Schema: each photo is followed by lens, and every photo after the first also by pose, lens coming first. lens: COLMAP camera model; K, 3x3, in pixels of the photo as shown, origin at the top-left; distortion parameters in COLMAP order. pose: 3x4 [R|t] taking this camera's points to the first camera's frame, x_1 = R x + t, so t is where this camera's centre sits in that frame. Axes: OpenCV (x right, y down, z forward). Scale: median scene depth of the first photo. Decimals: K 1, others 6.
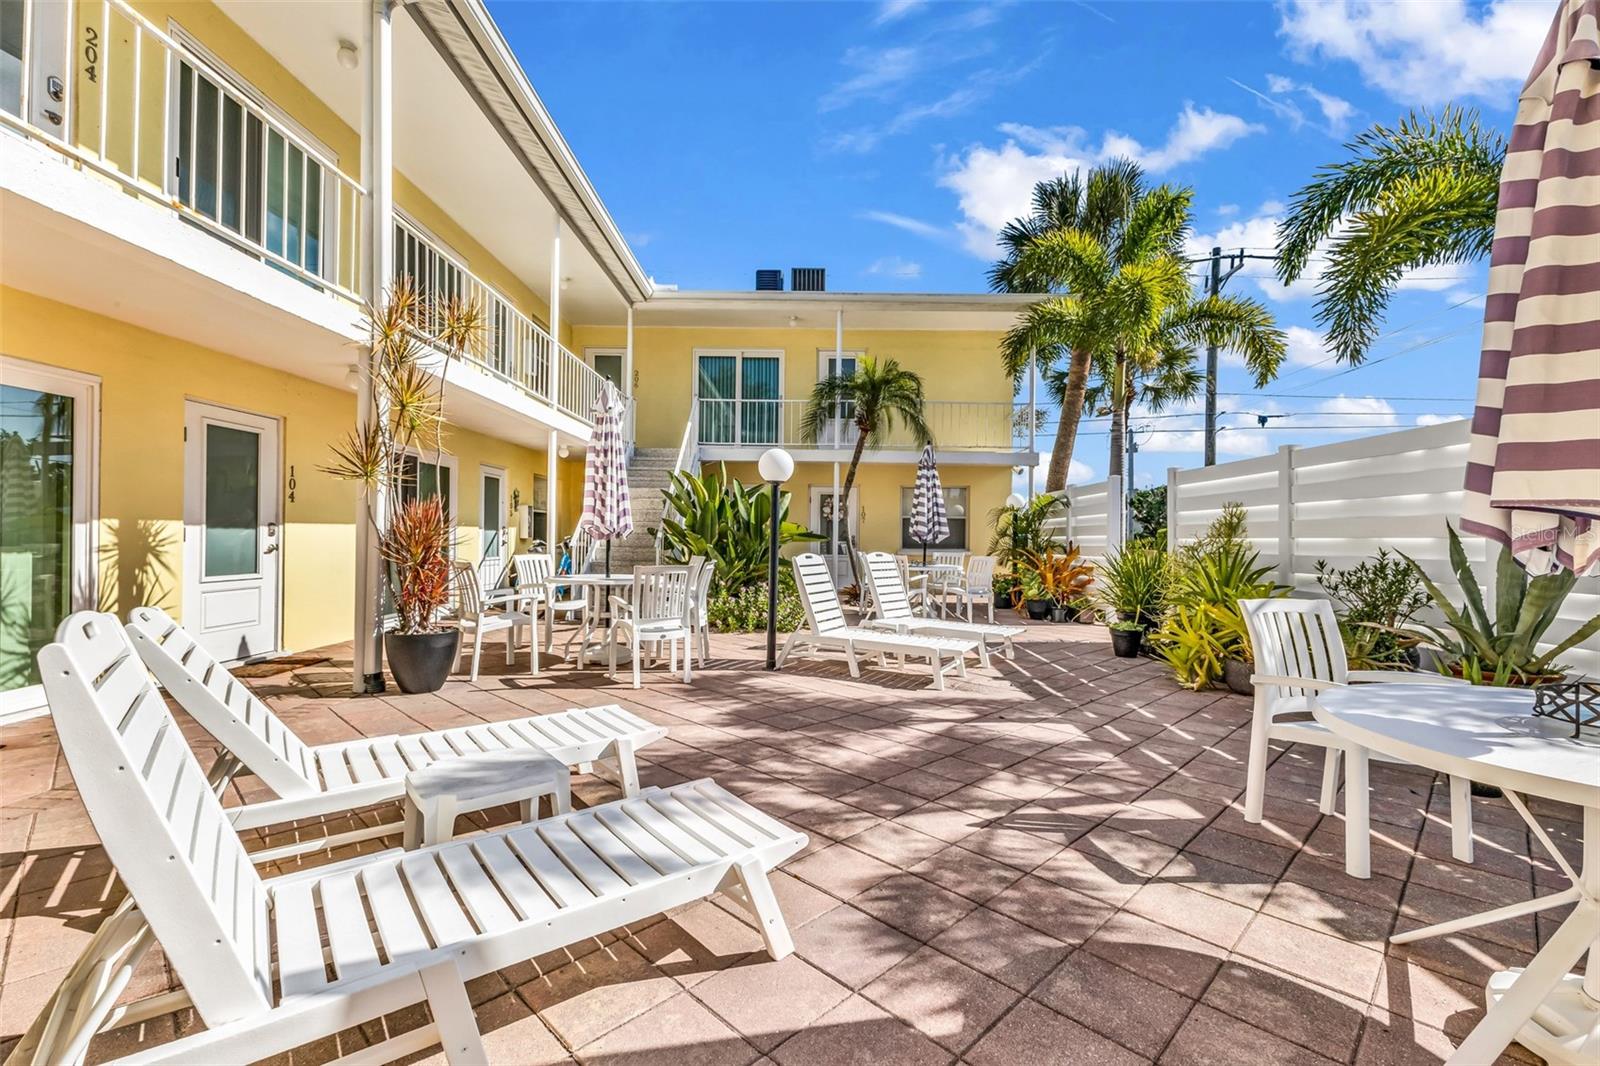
lens RADIAL K [[706.2, 0, 798.4], [0, 706.2, 520.4], [0, 0, 1]] dist [0.010096, -0.000157]
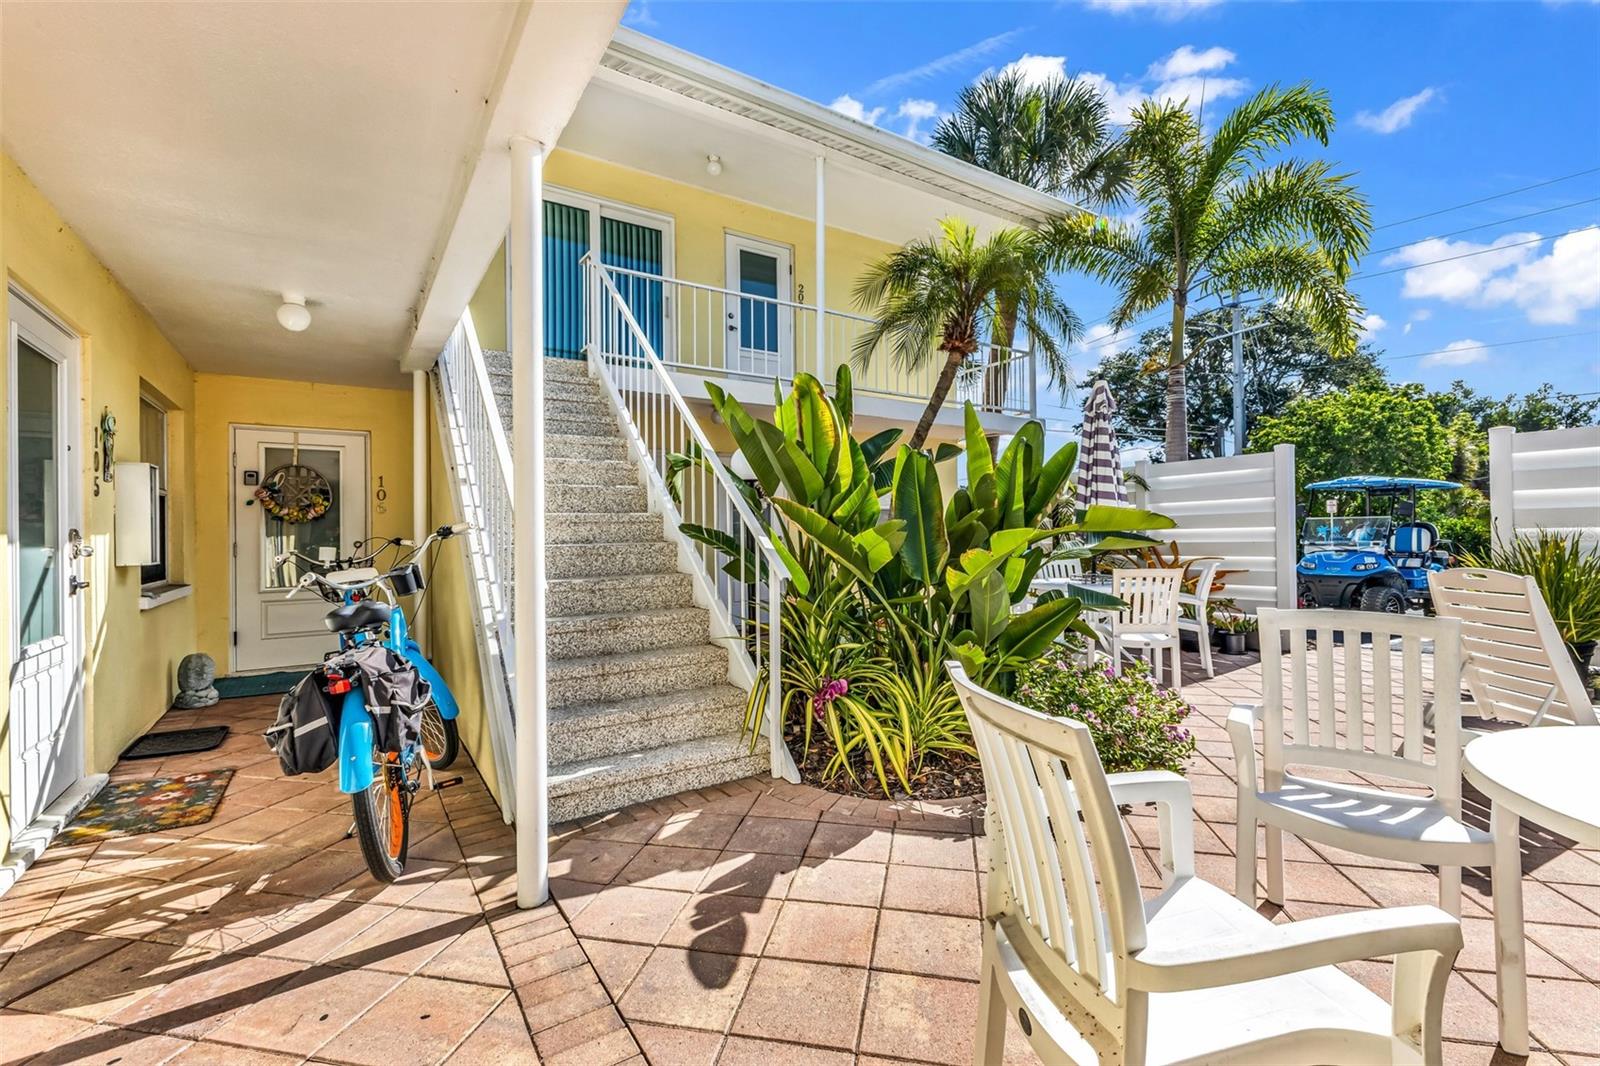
lens RADIAL K [[706.2, 0, 798.4], [0, 706.2, 520.4], [0, 0, 1]] dist [0.010096, -0.000157]
pose [[0.839920, -0.010277, 0.542614, -0.317424], [0.008886, 0.999947, 0.005184, 0.005142], [-0.542638, 0.000467, 0.839966, 0.574798]]
